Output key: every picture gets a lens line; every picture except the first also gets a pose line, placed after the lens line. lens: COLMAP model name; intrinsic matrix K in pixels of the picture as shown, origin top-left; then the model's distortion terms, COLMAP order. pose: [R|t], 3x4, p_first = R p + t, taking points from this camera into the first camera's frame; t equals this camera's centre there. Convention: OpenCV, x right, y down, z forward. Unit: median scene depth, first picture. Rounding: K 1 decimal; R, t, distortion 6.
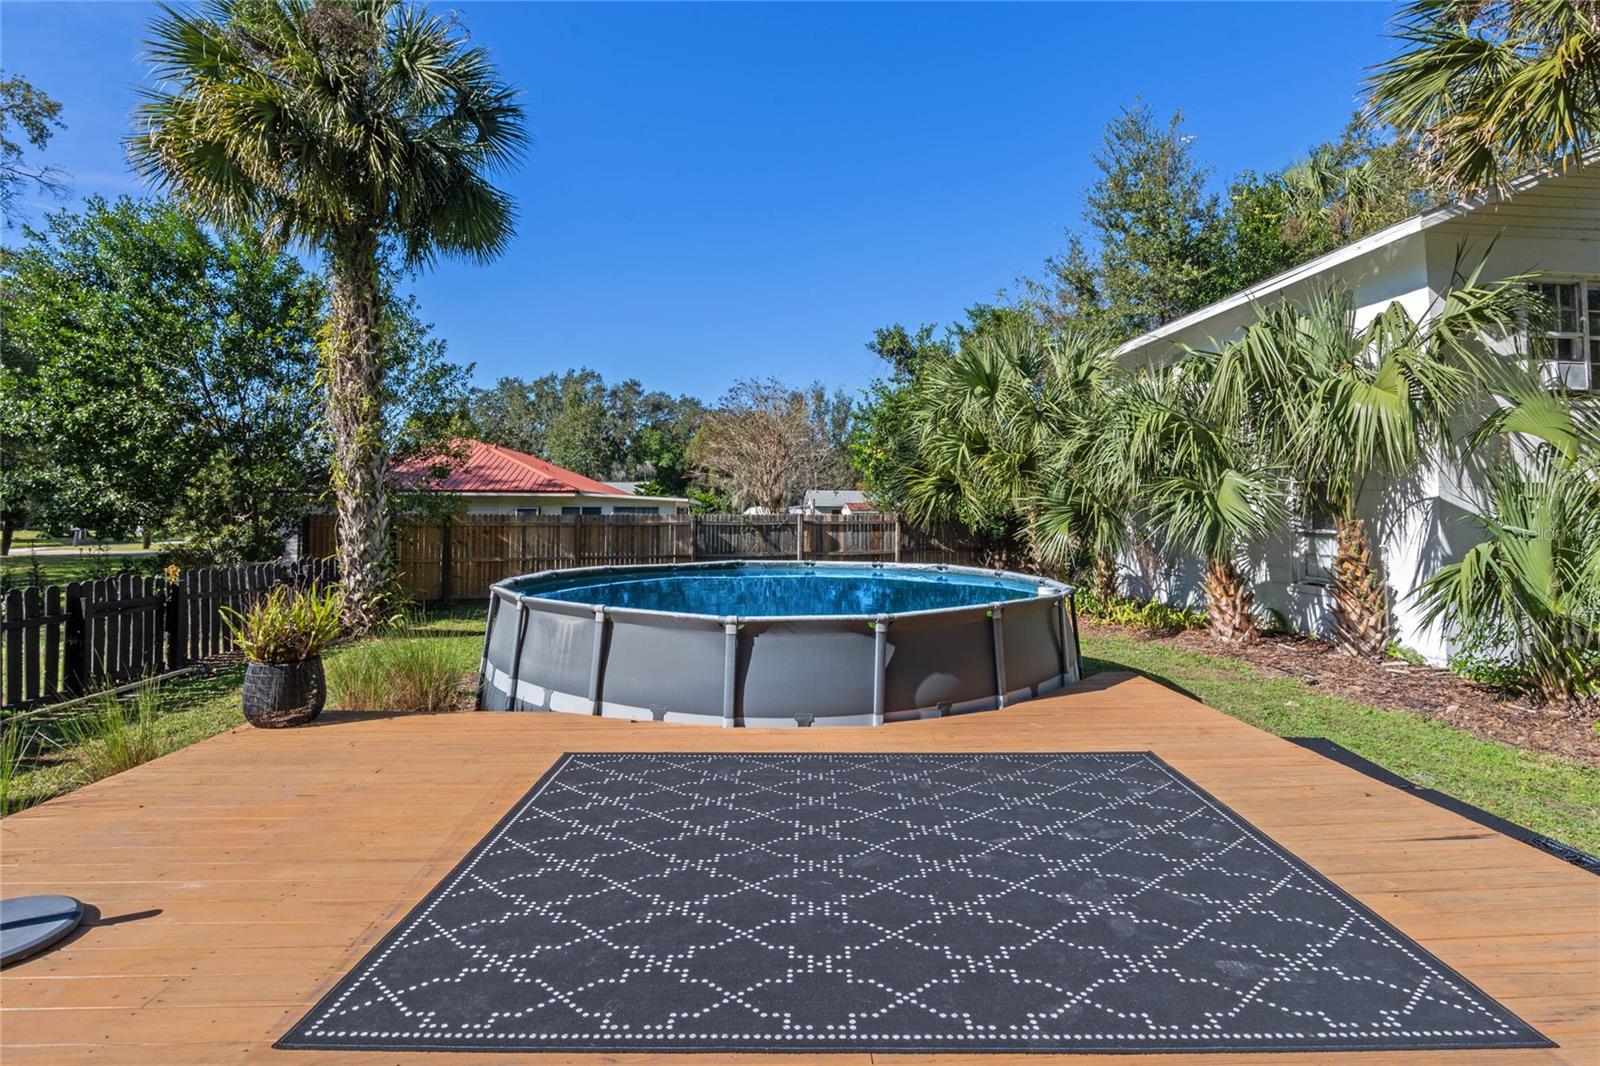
lens RADIAL K [[744.6, 0, 799.7], [0, 744.6, 532.8], [0, 0, 1]] dist [-0.014467, 0.000370]
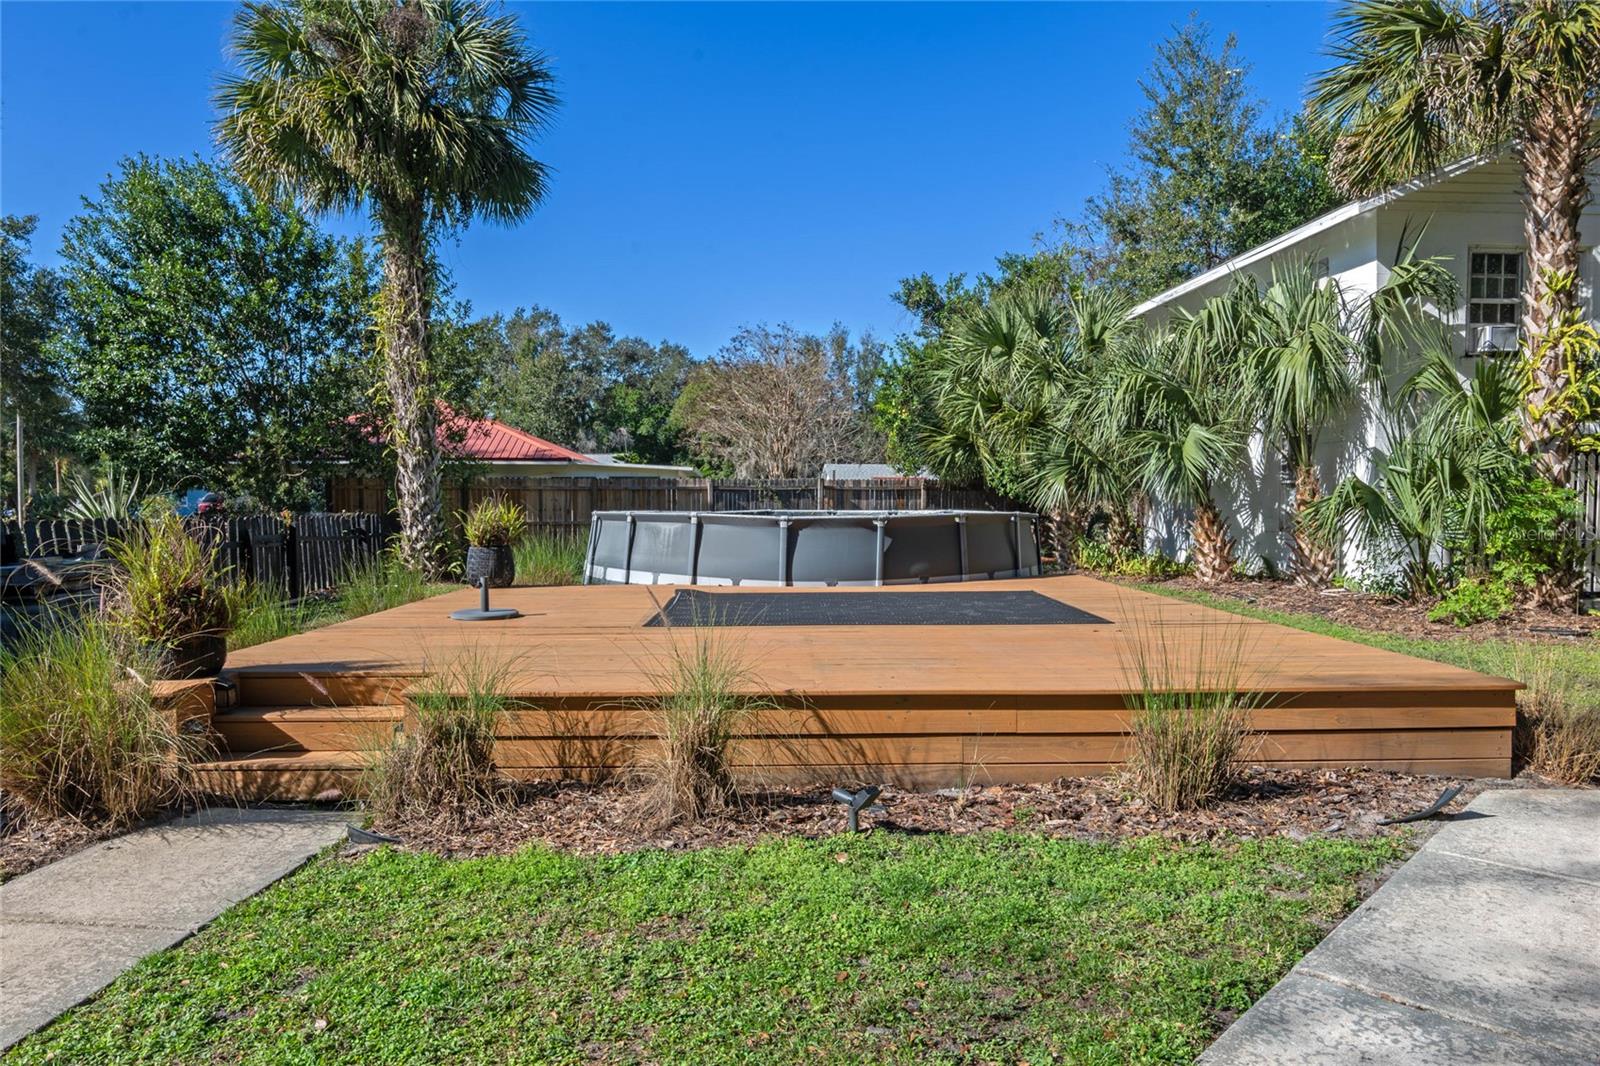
lens RADIAL K [[1054.6, 0, 795.4], [0, 1054.6, 617.6], [0, 0, 1]] dist [0.004260, -0.002962]
pose [[0.999872, -0.001138, -0.015981, -0.014731], [0.002402, 0.996849, 0.079285, 0.066076], [0.015841, -0.079313, 0.996724, -0.528943]]
